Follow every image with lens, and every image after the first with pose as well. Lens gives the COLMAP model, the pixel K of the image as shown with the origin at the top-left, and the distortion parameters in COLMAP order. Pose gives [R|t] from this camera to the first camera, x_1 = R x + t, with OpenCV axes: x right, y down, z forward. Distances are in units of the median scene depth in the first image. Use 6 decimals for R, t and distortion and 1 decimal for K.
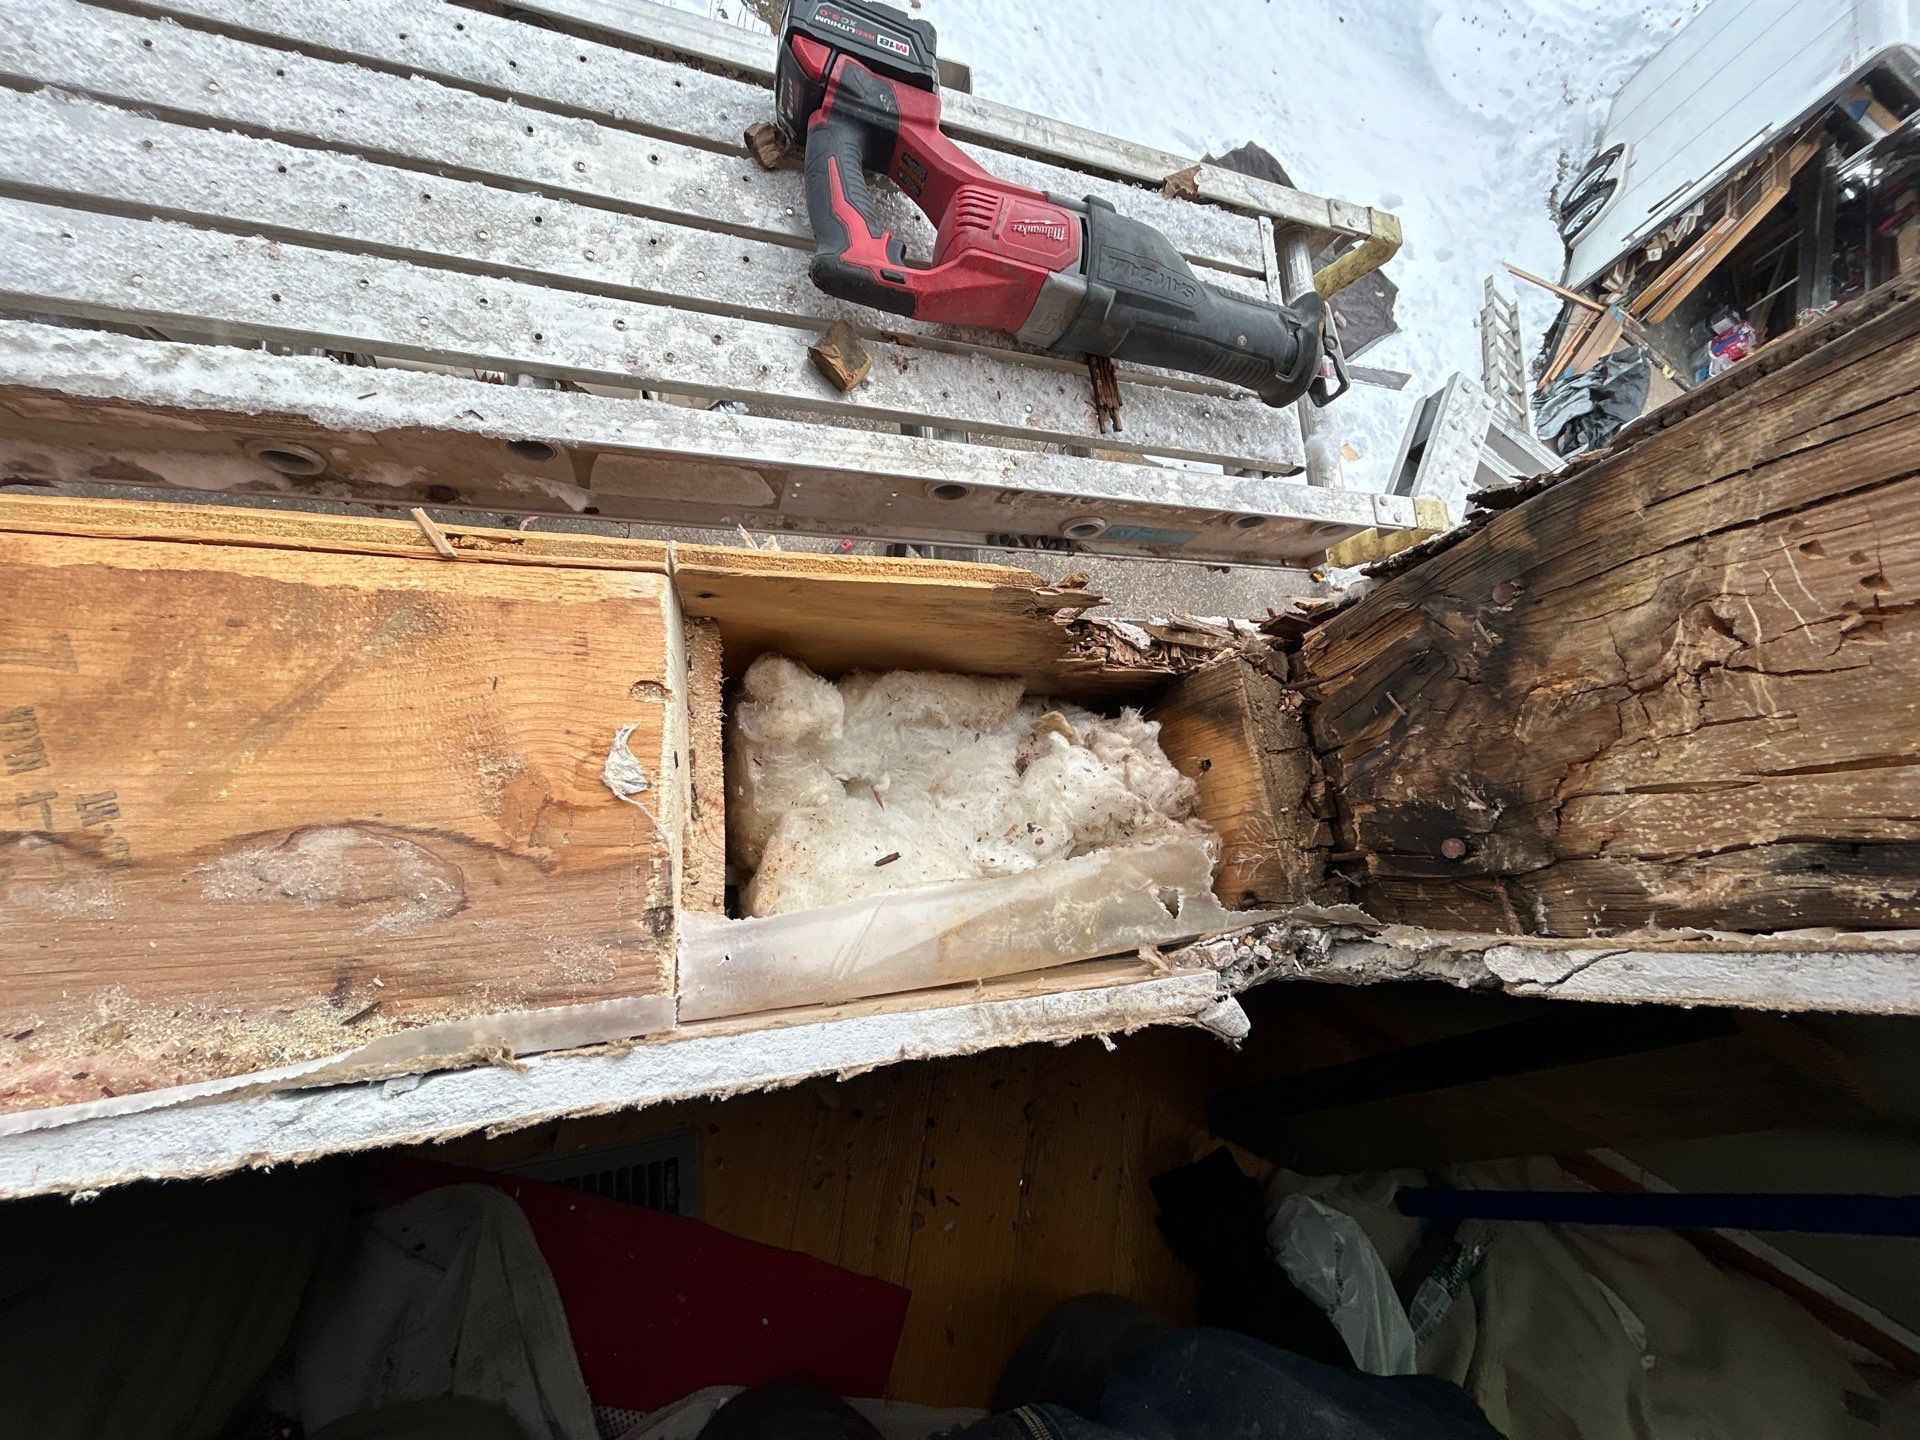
lens RADIAL K [[773.7, 0, 967.9], [0, 773.7, 714.8], [0, 0, 1]] dist [-0.000548, 0.000994]
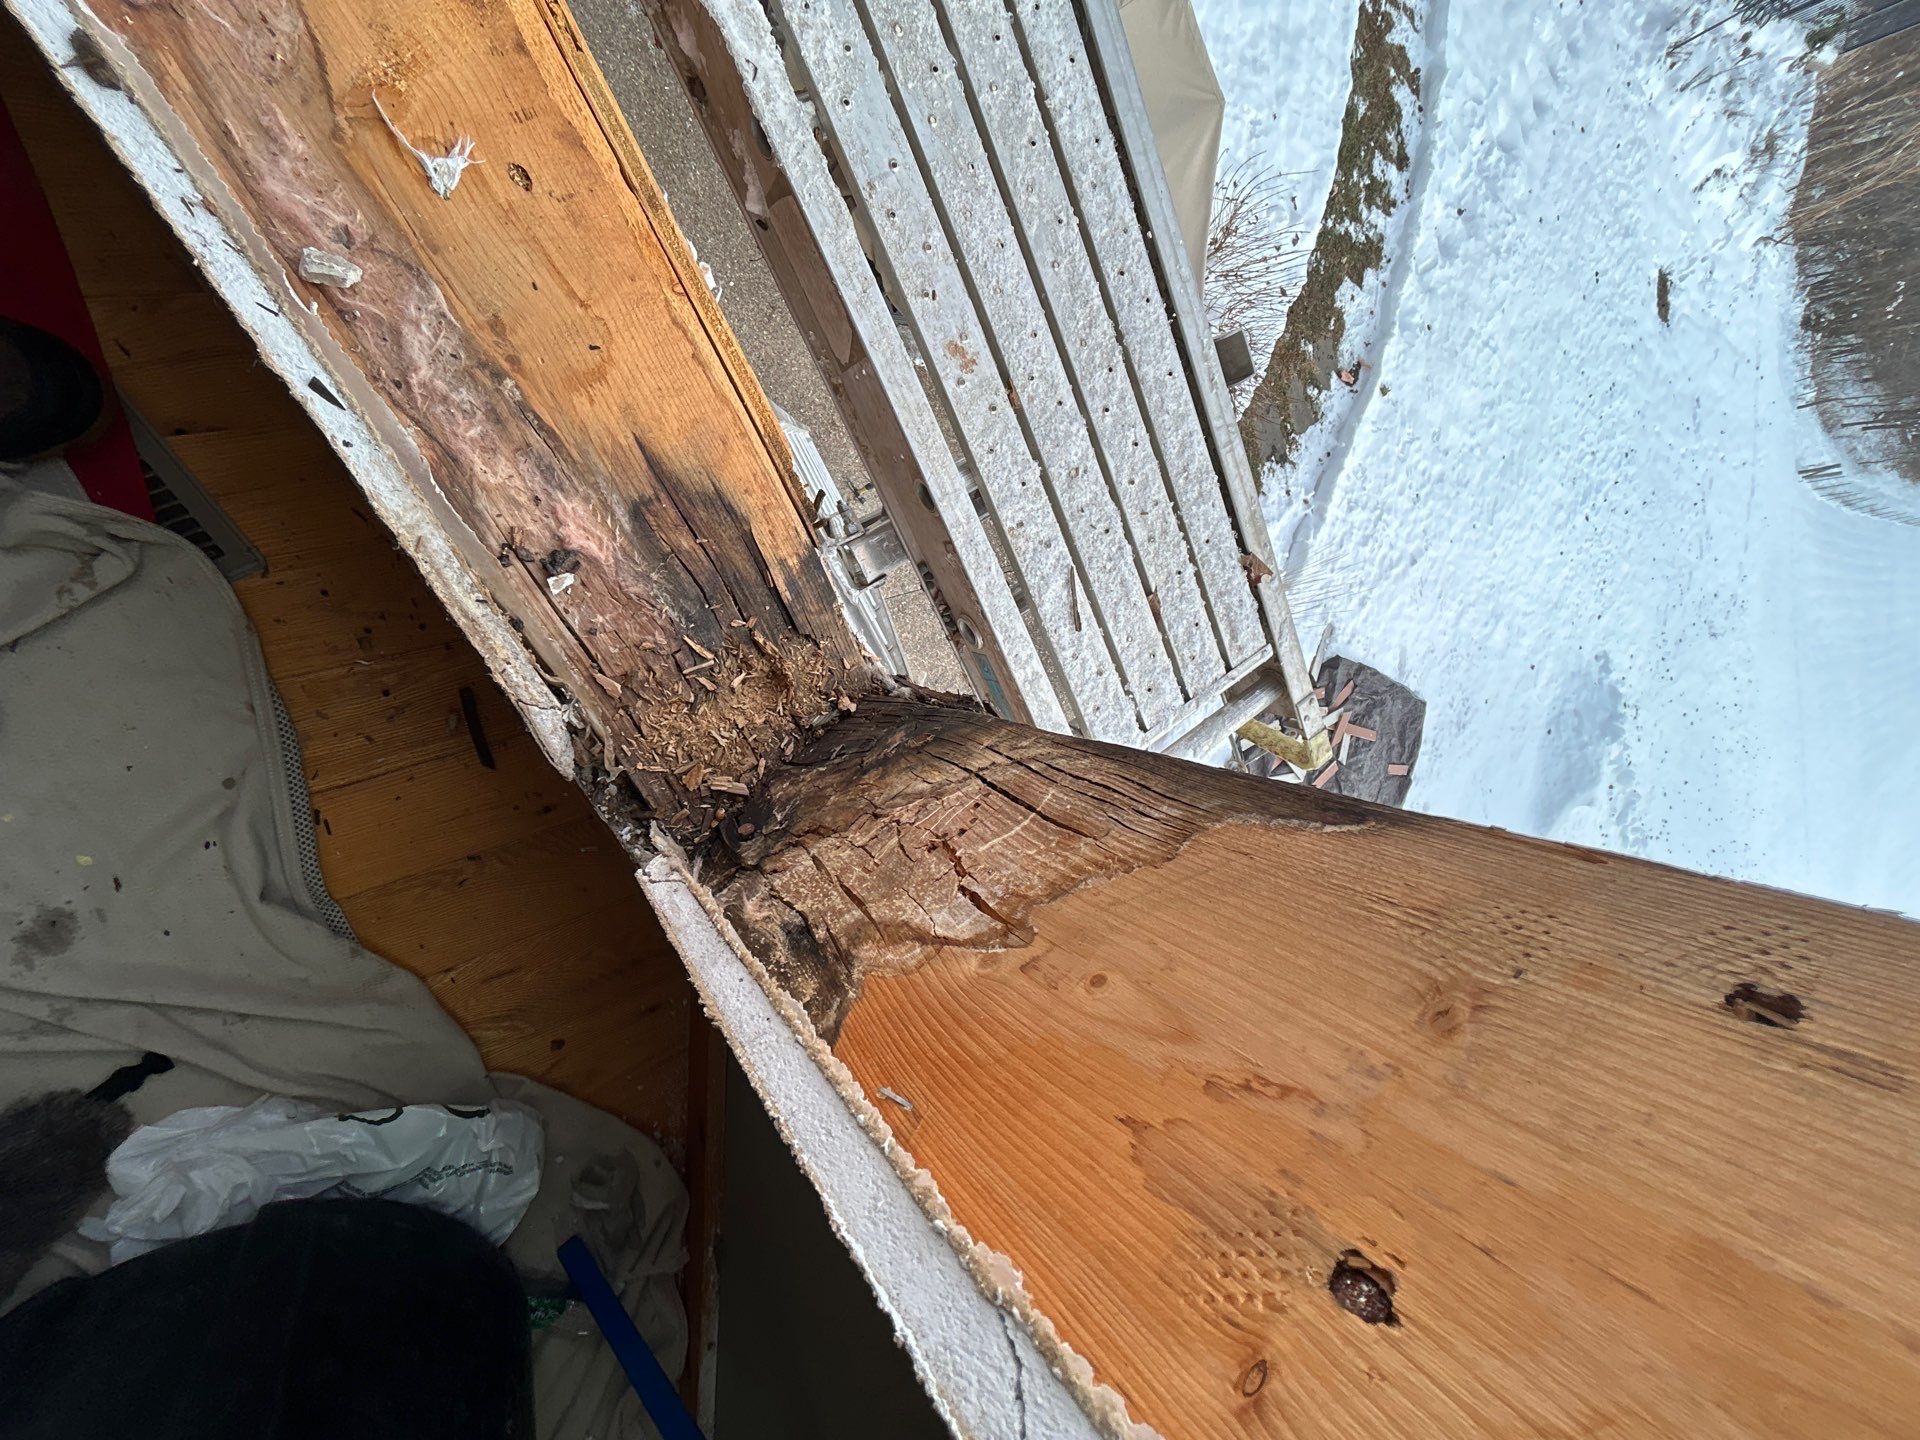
lens RADIAL K [[773.7, 0, 970.9], [0, 773.7, 717.6], [0, 0, 1]] dist [-0.000548, 0.000994]
pose [[0.483039, 0.874724, 0.039123, 0.012903], [-0.863290, 0.483239, -0.145639, -0.001051], [-0.146300, 0.036575, 0.988564, -0.006787]]
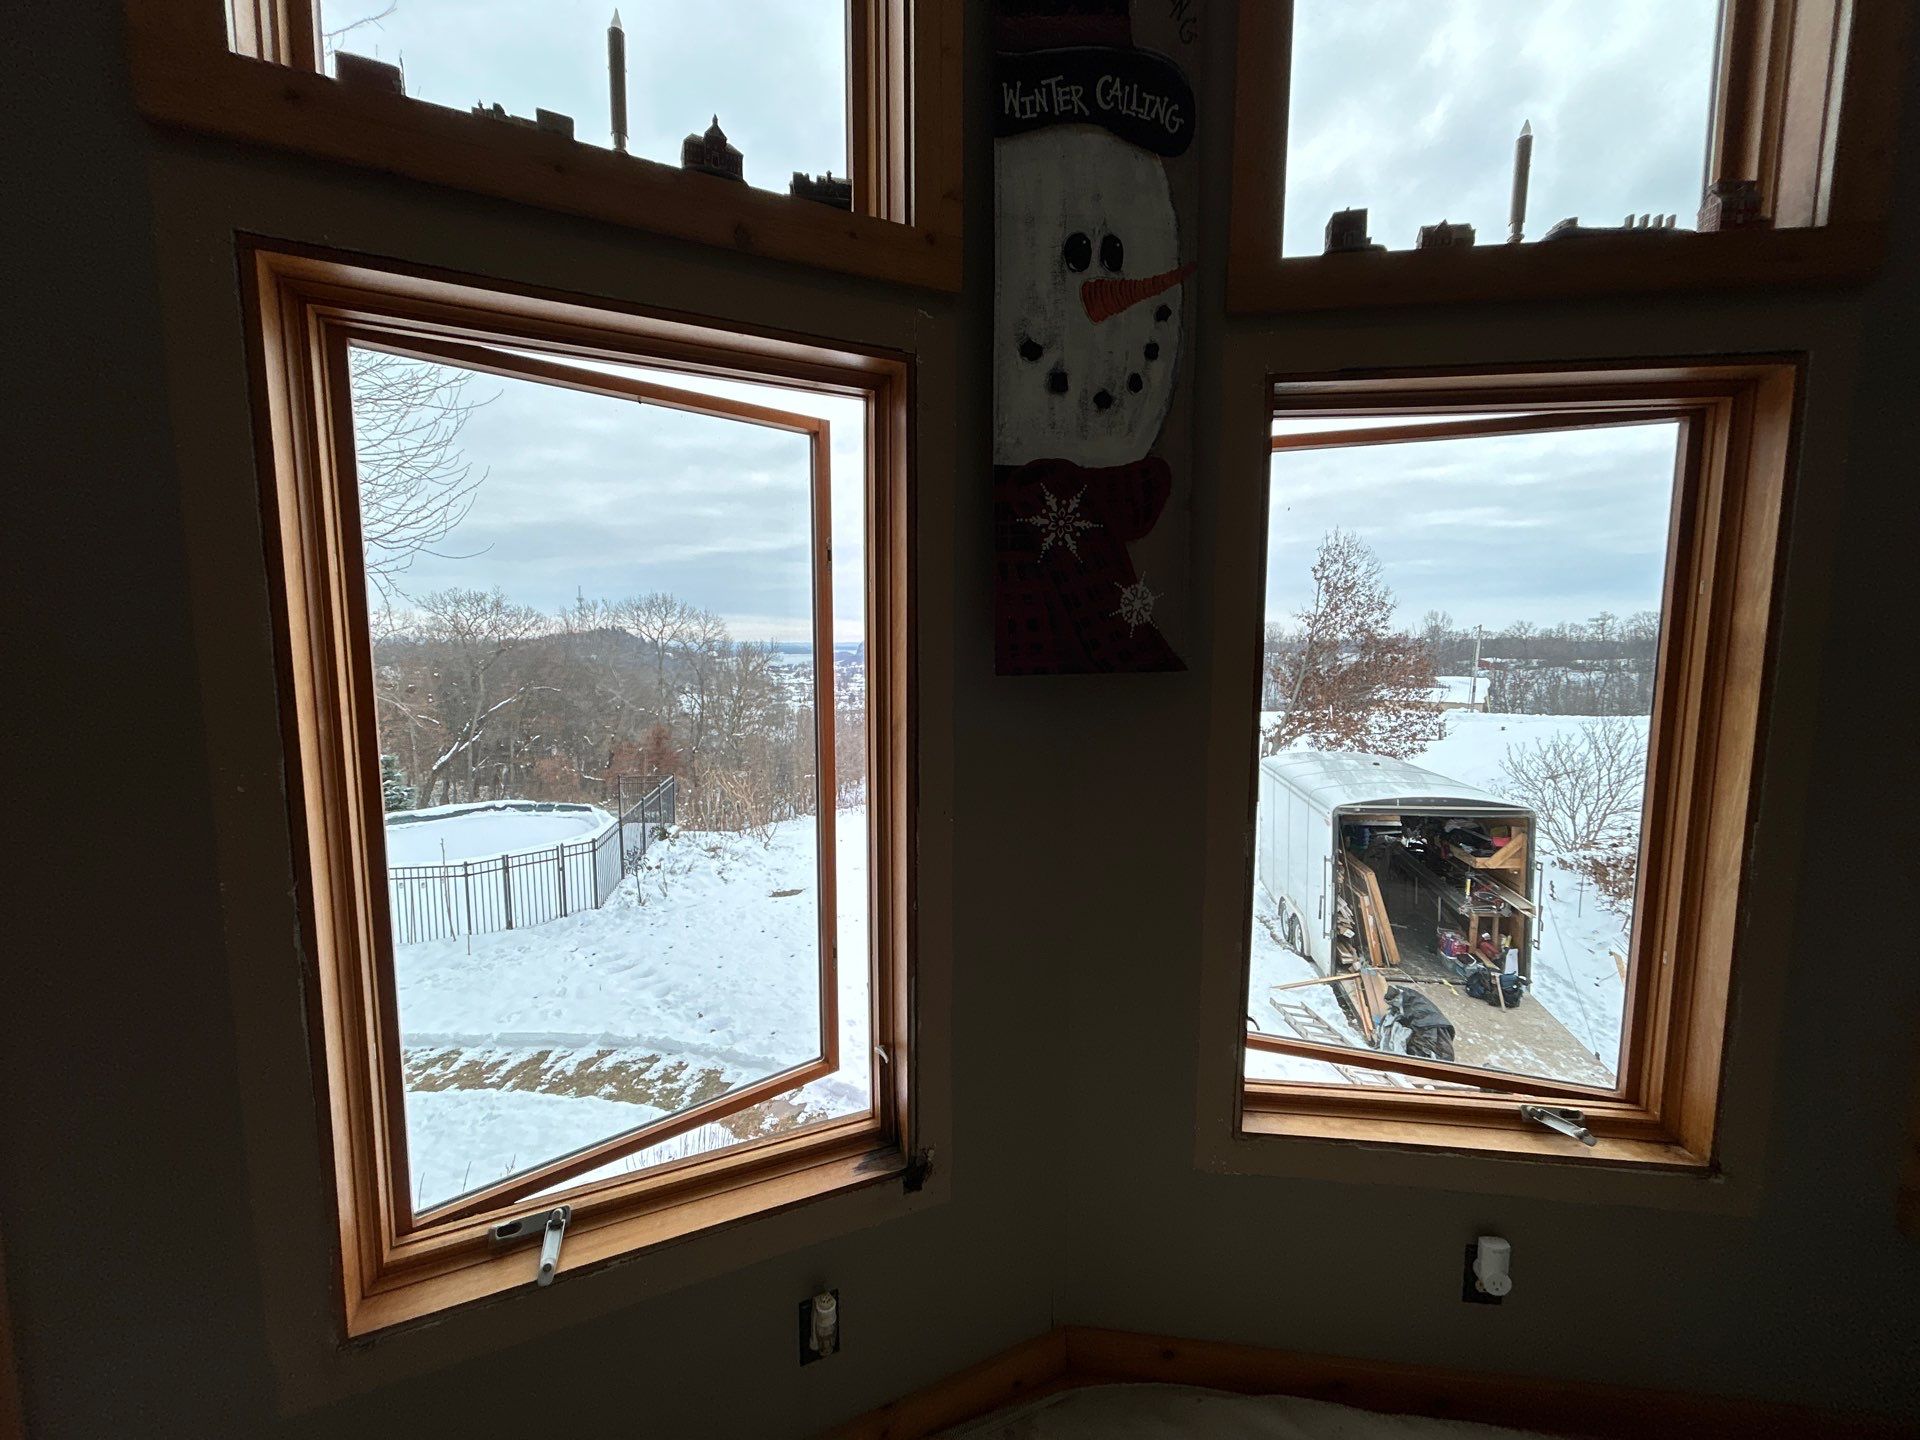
lens RADIAL K [[773.7, 0, 959.8], [0, 773.7, 719.1], [0, 0, 1]] dist [-0.000548, 0.000994]
pose [[0.885583, -0.370381, 0.280288, 0.011267], [0.415489, 0.361930, -0.834491, 0.154366], [0.207635, 0.855467, 0.474408, -0.157481]]
